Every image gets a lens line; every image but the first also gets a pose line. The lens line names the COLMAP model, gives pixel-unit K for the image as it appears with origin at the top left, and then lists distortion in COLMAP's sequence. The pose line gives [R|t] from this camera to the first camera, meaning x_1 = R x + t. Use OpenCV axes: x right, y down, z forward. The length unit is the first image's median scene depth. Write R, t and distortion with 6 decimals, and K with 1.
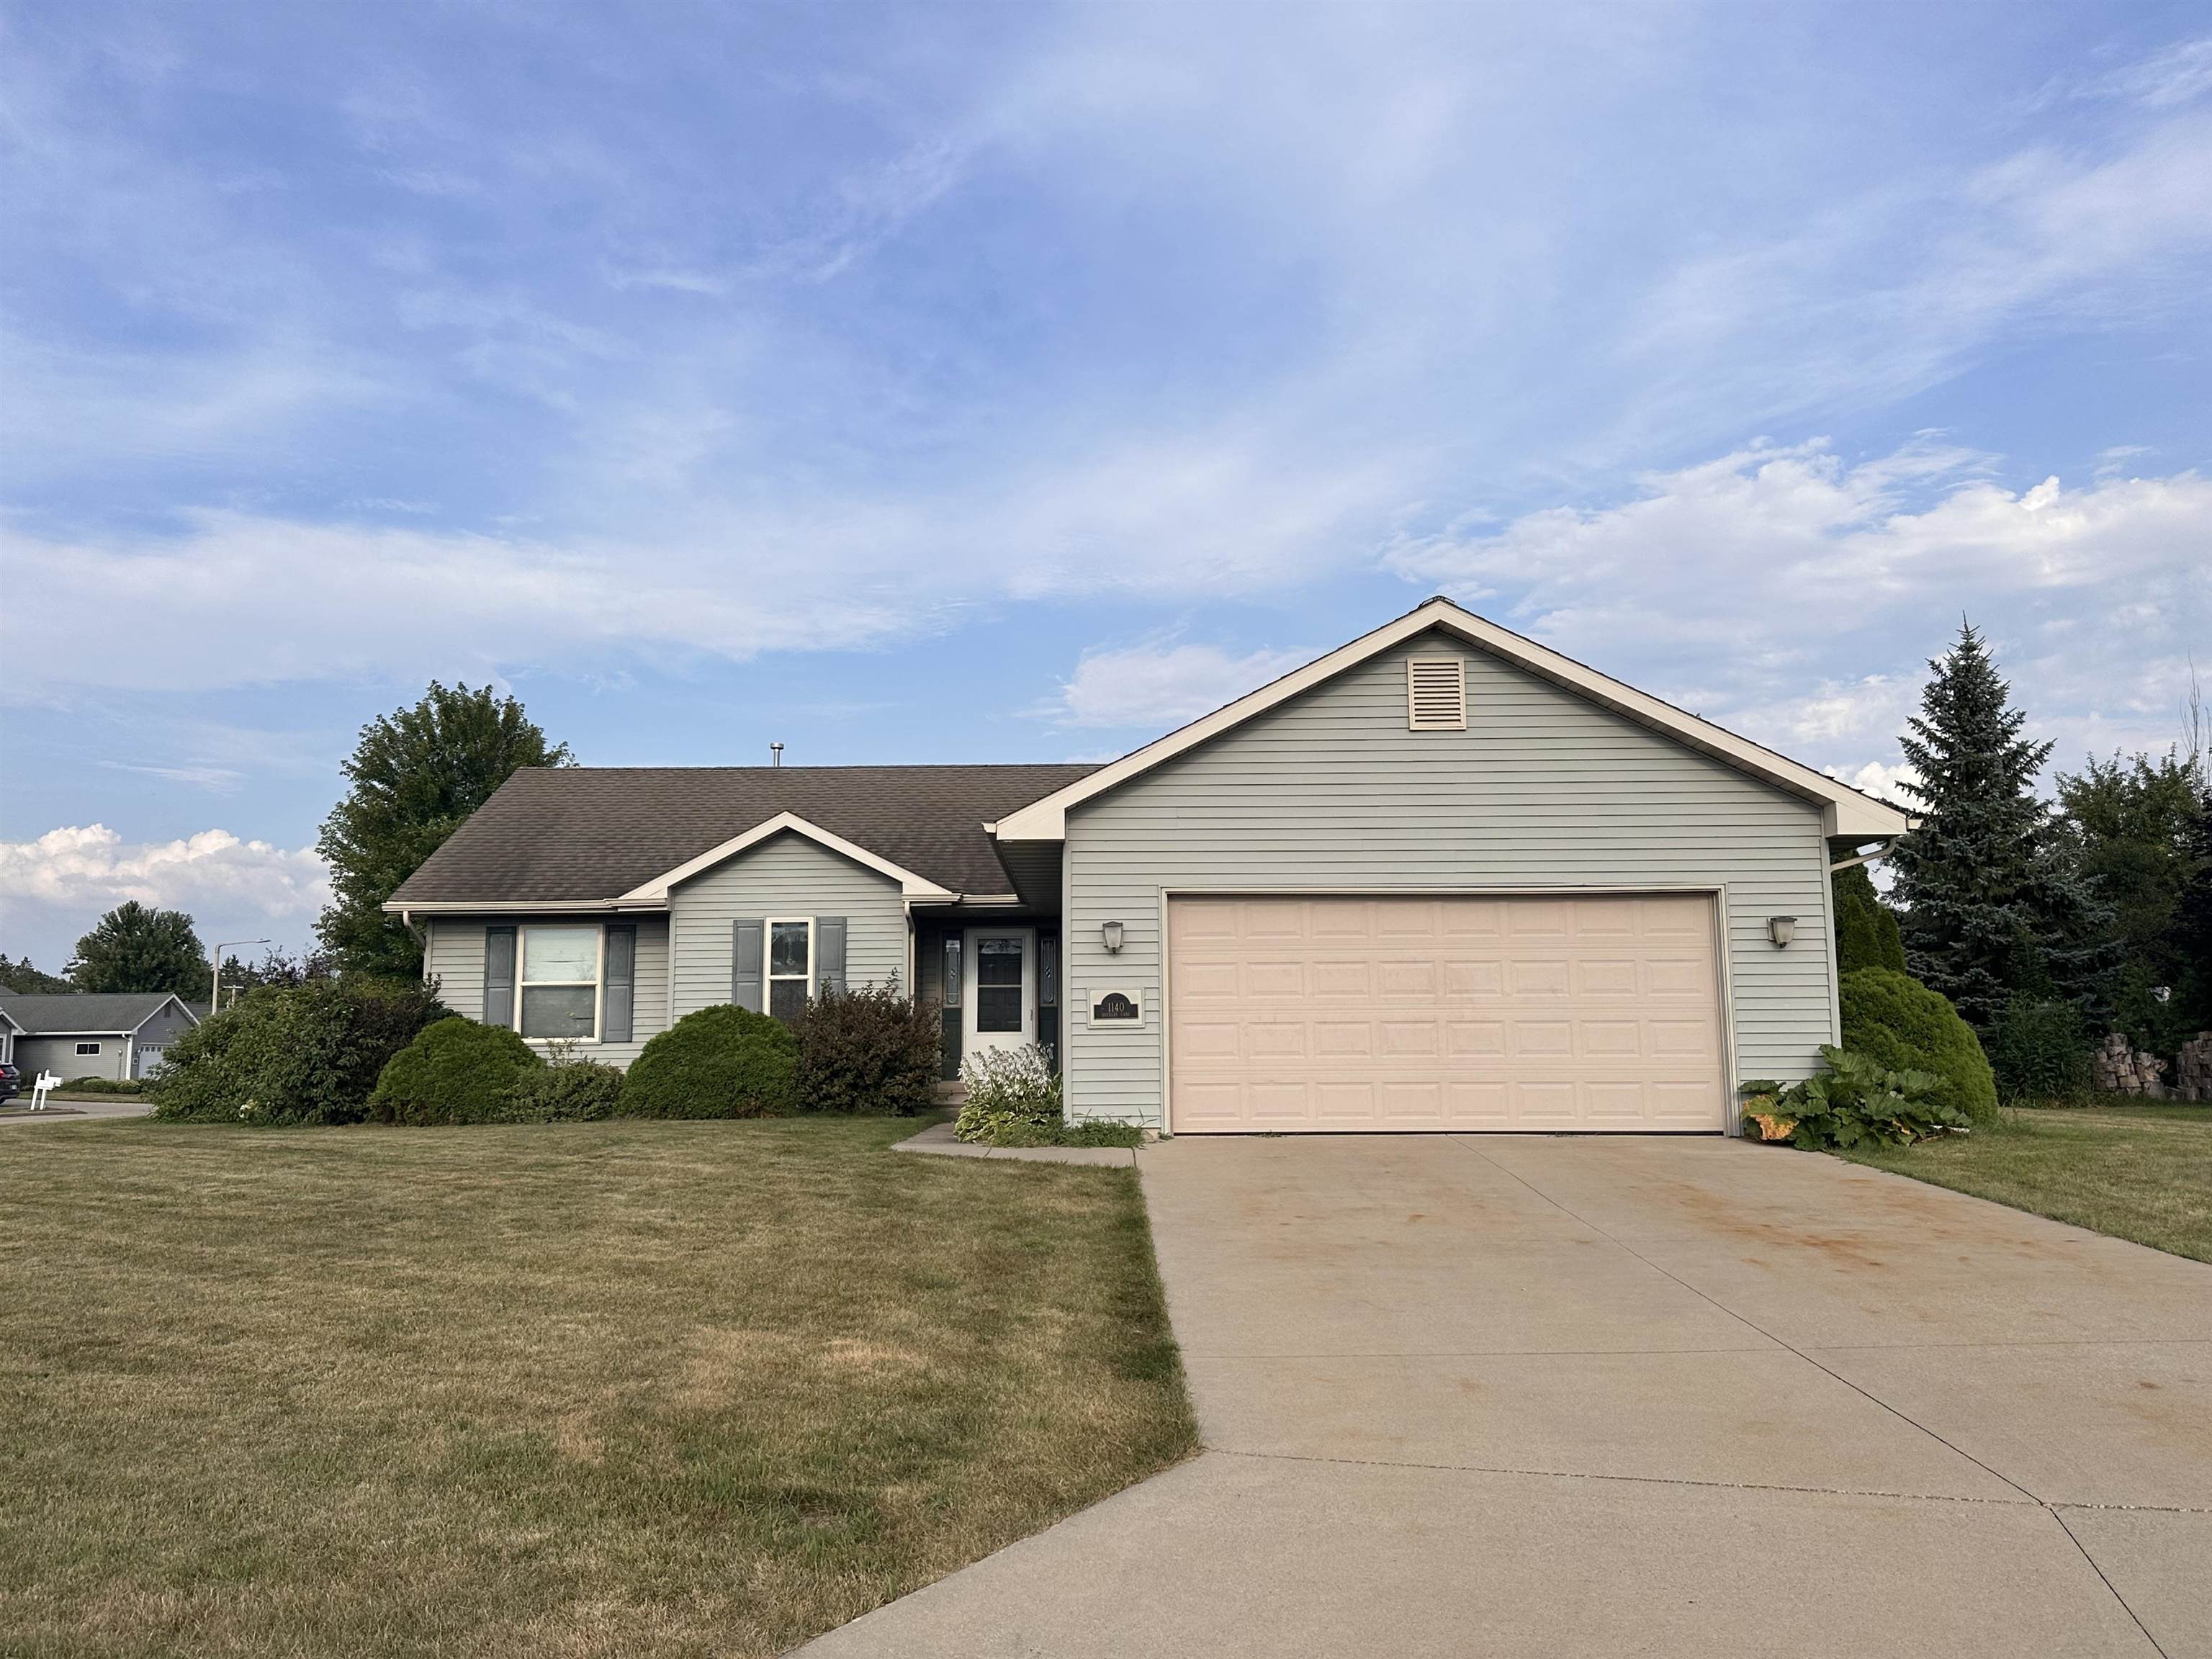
lens RADIAL K [[1824.9, 0, 1105.6], [0, 1824.9, 806.8], [0, 0, 1]] dist [0.151365, -0.209954]
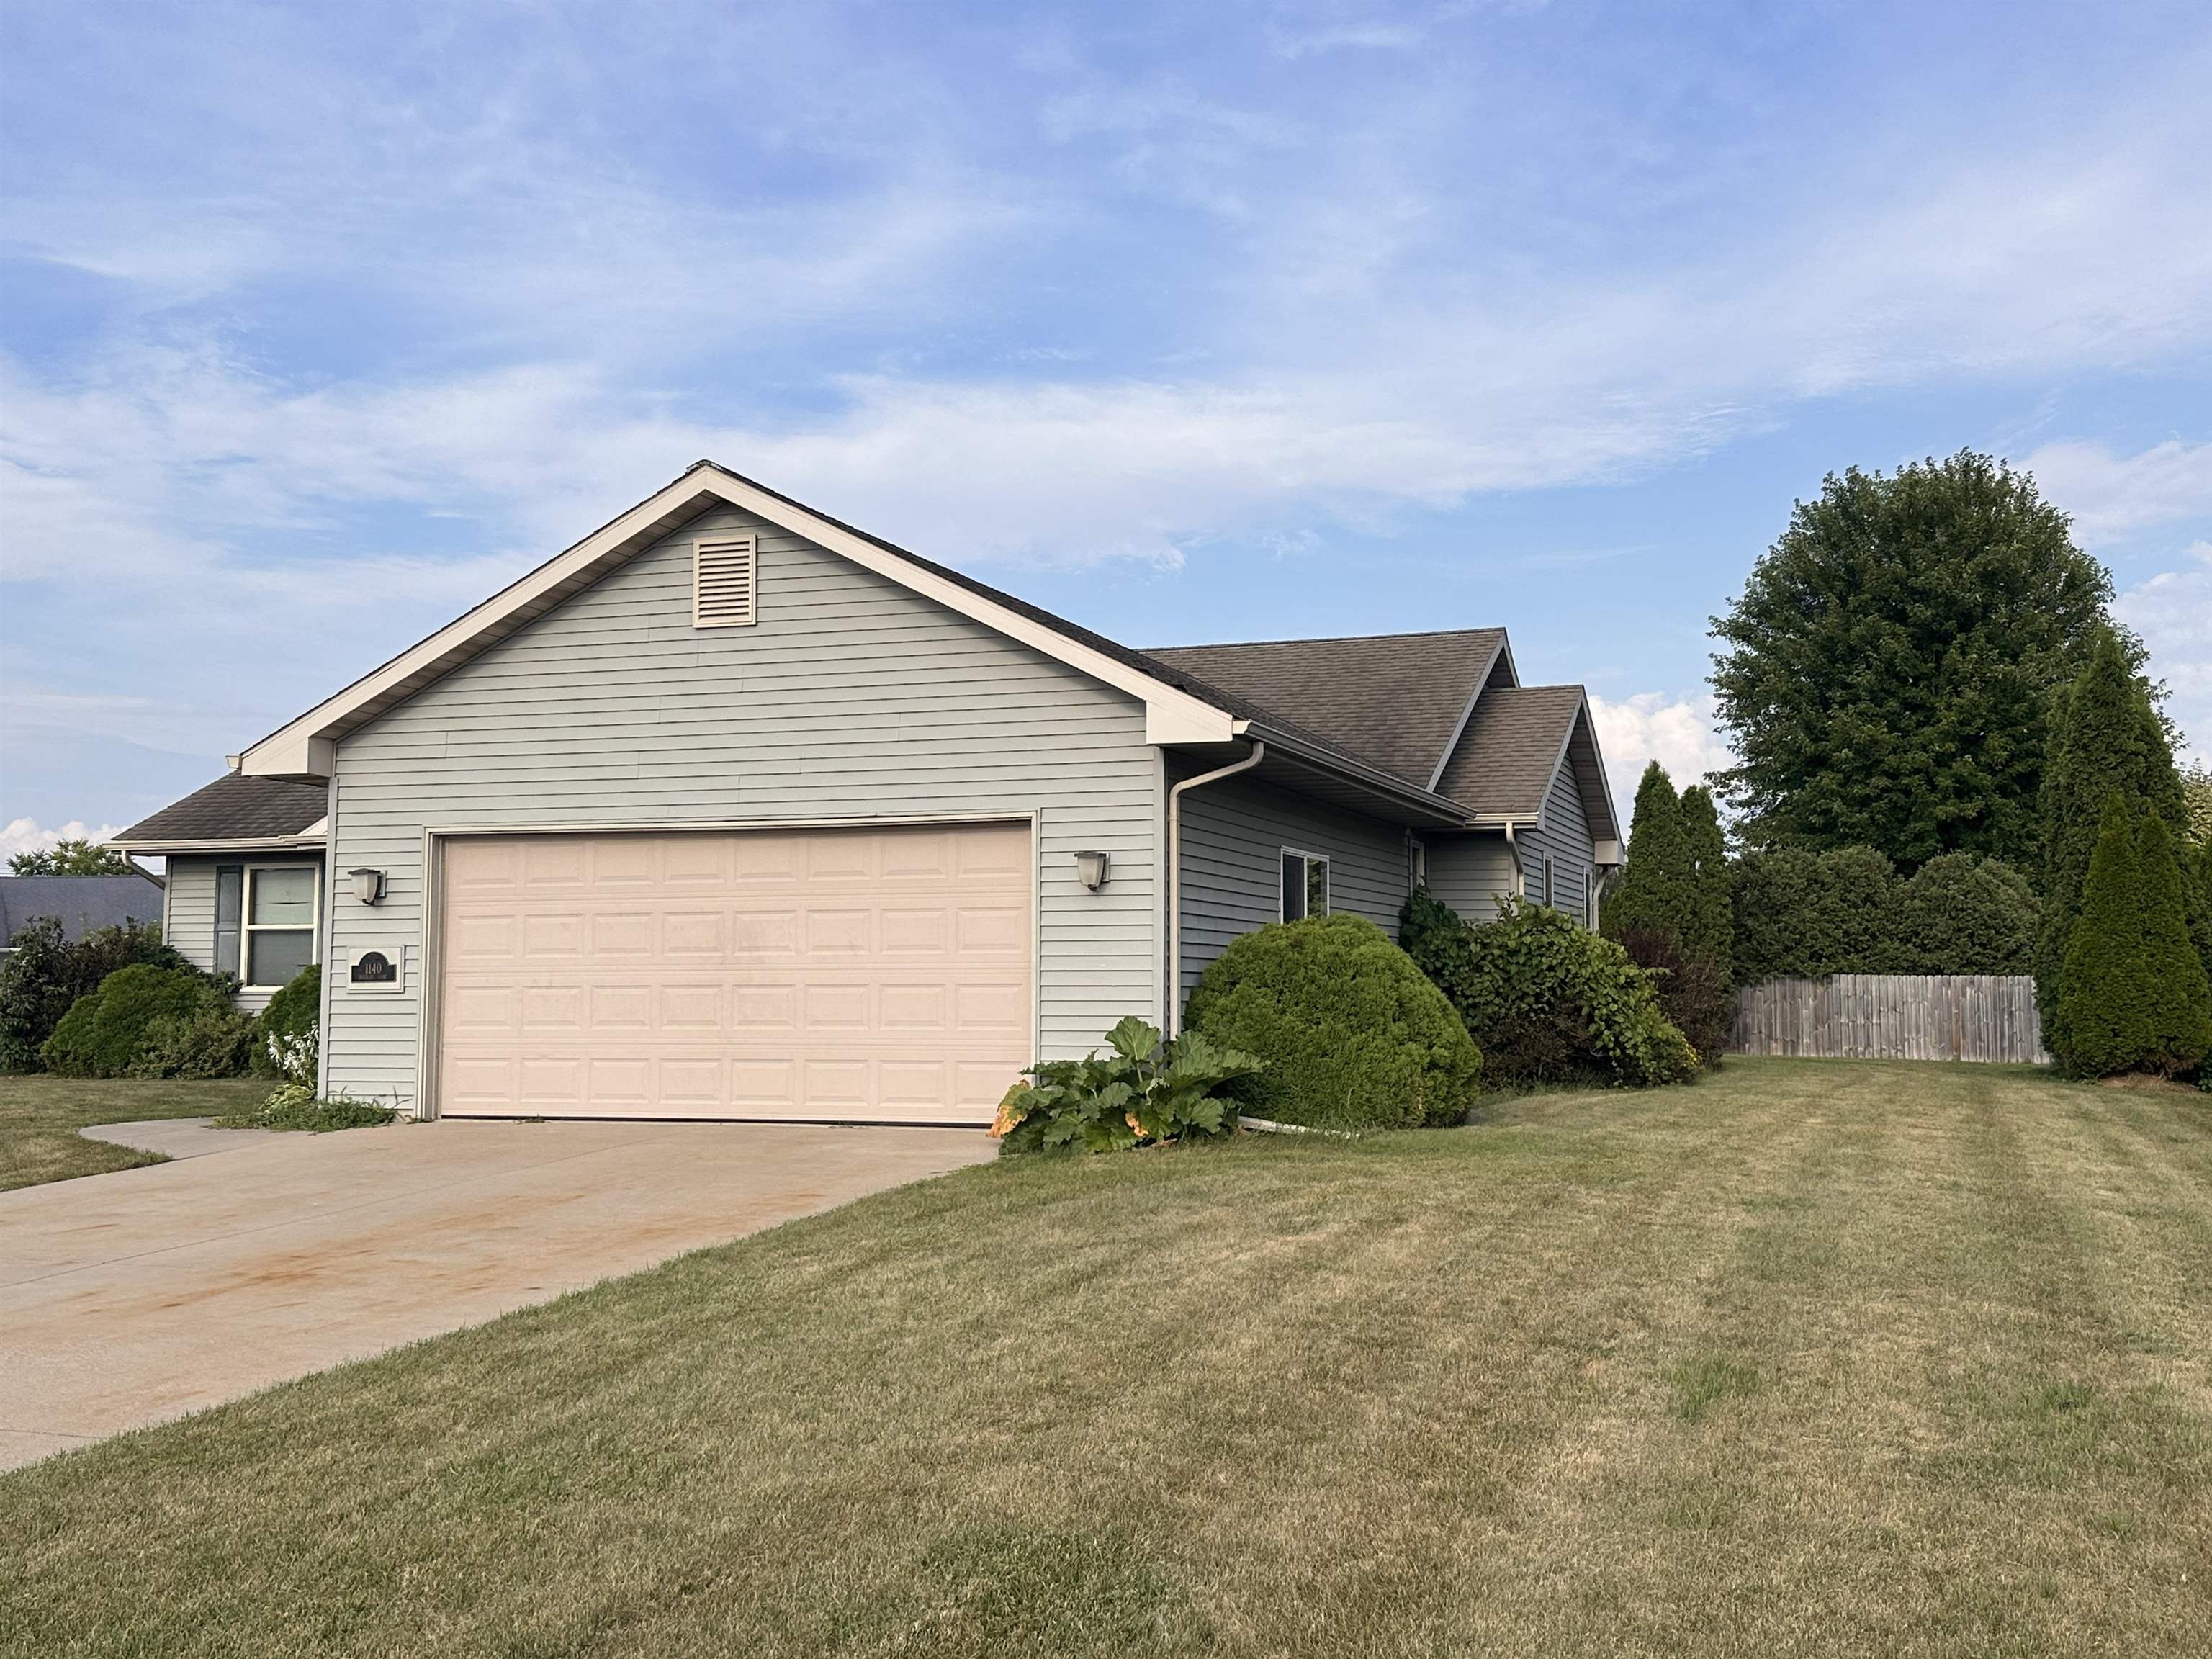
lens RADIAL K [[2260.9, 0, 1106.0], [0, 2260.9, 829.5], [0, 0, 1]] dist [0.133258, -0.007324]
pose [[0.941885, -0.014871, -0.335605, 0.672326], [0.035960, 0.997743, 0.056710, -0.003501], [0.334004, -0.065483, 0.940294, 0.109499]]
